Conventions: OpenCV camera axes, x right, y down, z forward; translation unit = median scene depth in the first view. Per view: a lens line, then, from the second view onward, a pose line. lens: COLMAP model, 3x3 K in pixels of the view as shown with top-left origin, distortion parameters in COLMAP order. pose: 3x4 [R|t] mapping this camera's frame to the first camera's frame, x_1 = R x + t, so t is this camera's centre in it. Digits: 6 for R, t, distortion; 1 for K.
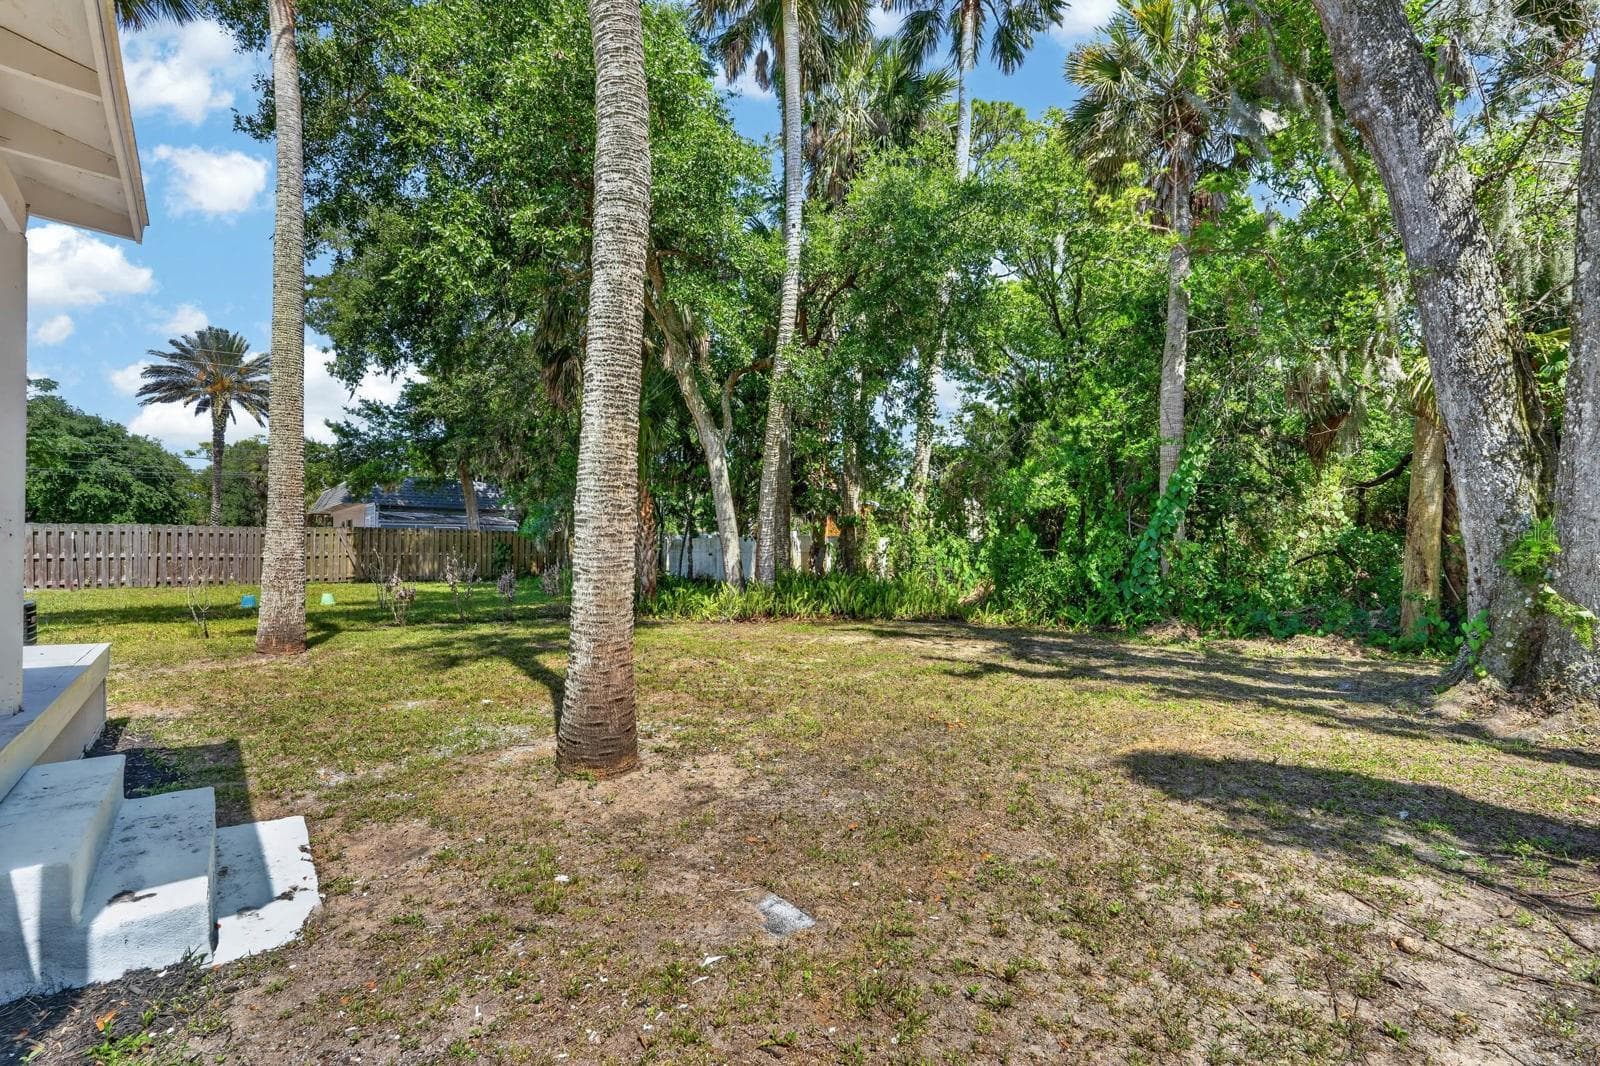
lens RADIAL K [[695.0, 0, 802.6], [0, 695.0, 528.6], [0, 0, 1]] dist [-0.000025, 0.000690]
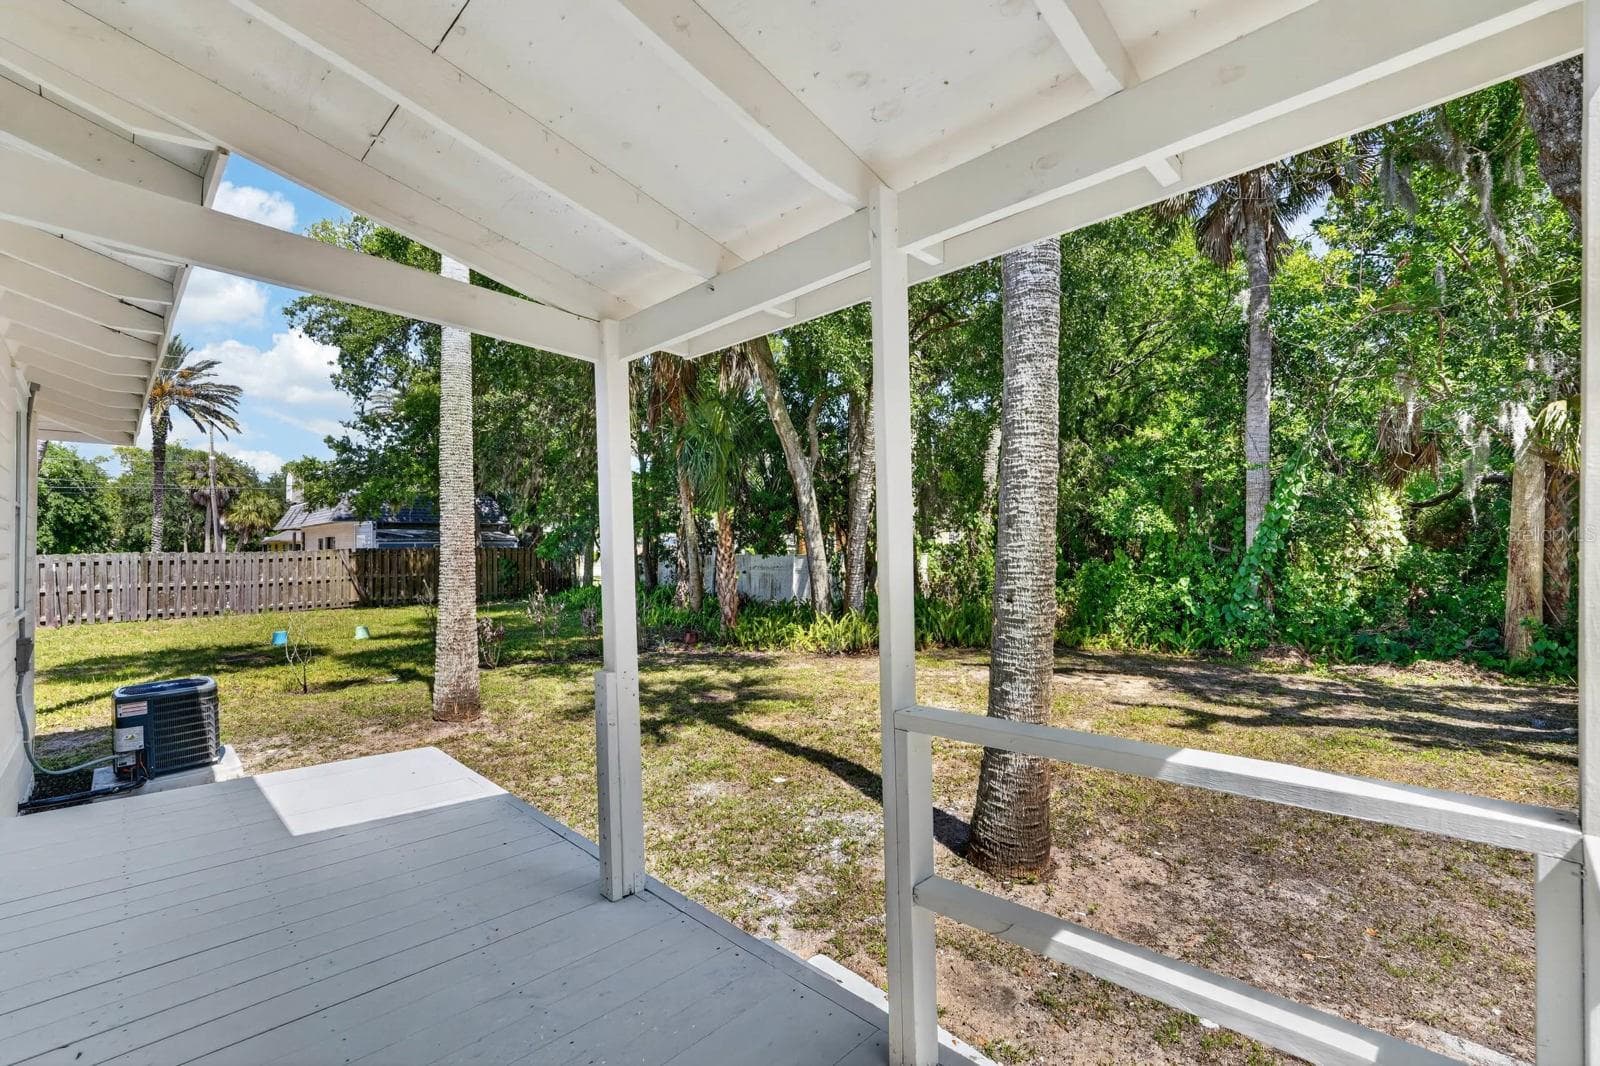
lens RADIAL K [[698.3, 0, 803.2], [0, 698.3, 531.4], [0, 0, 1]] dist [-0.000218, 0.000327]
pose [[0.996641, -0.014560, 0.080591, -0.139414], [0.013928, 0.999868, 0.008394, -0.029928], [-0.080702, -0.007244, 0.996712, 0.008909]]
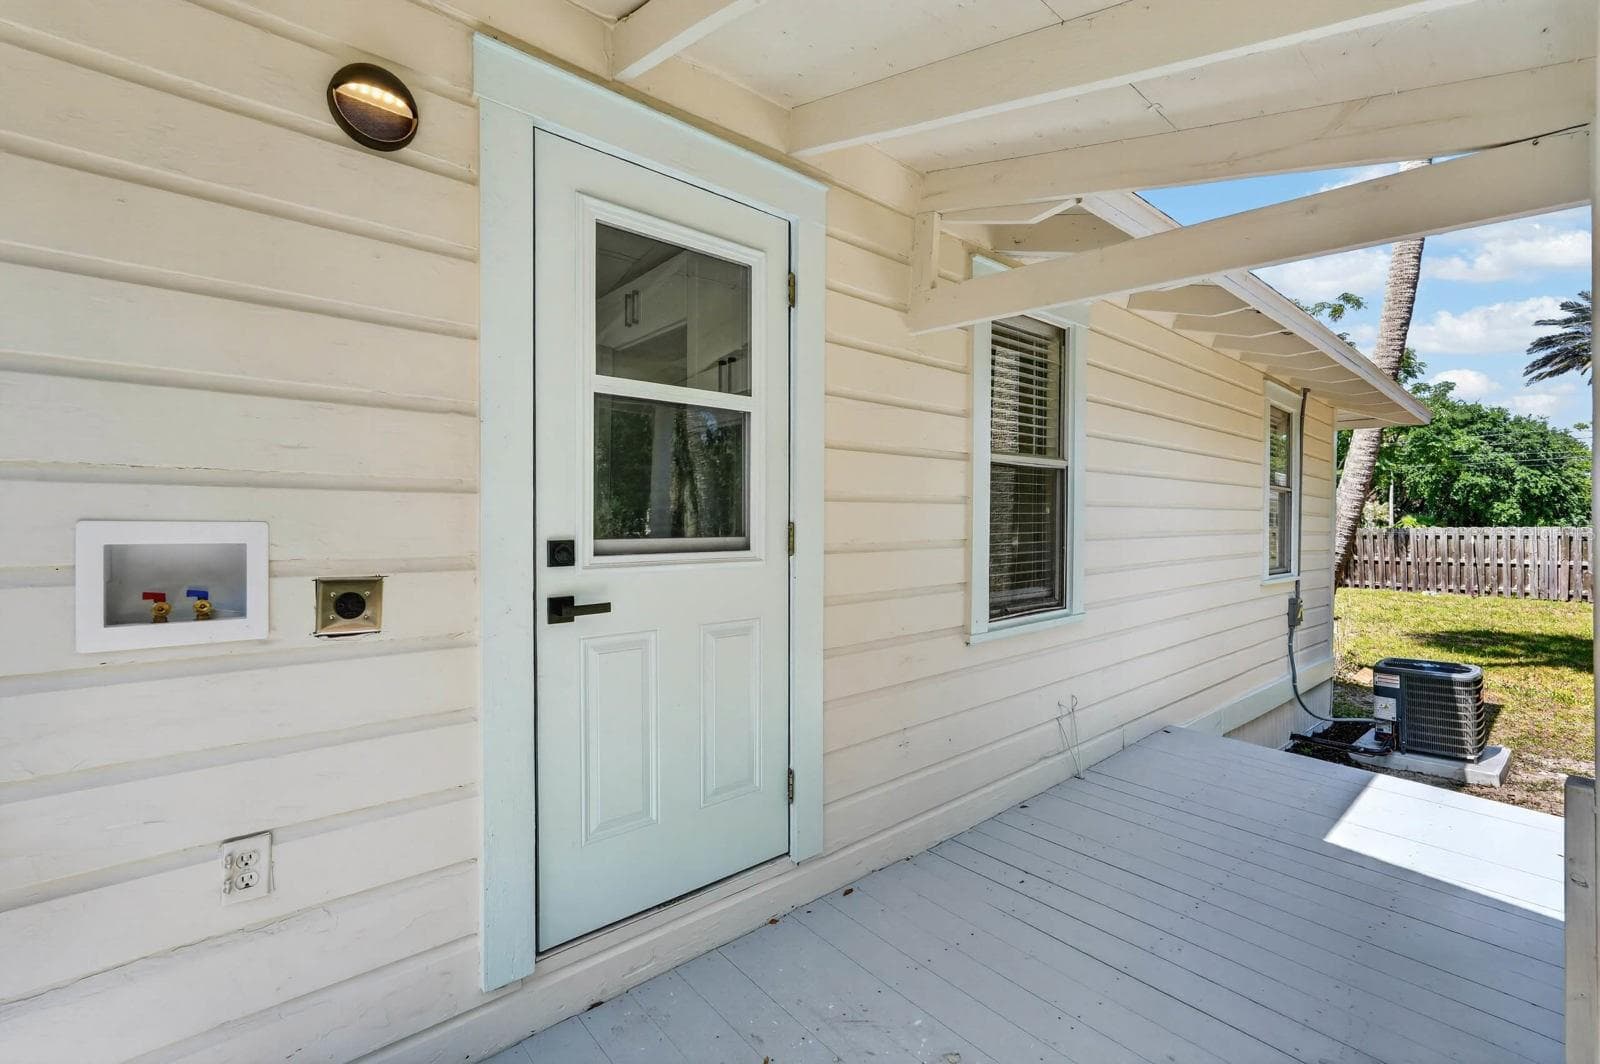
lens RADIAL K [[695.0, 0, 802.6], [0, 695.0, 527.6], [0, 0, 1]] dist [-0.000025, 0.000690]
pose [[0.013655, 0.005571, -0.999891, -0.100170], [0.021035, 0.999762, 0.005857, -0.030380], [0.999685, -0.021113, 0.013534, 0.062142]]
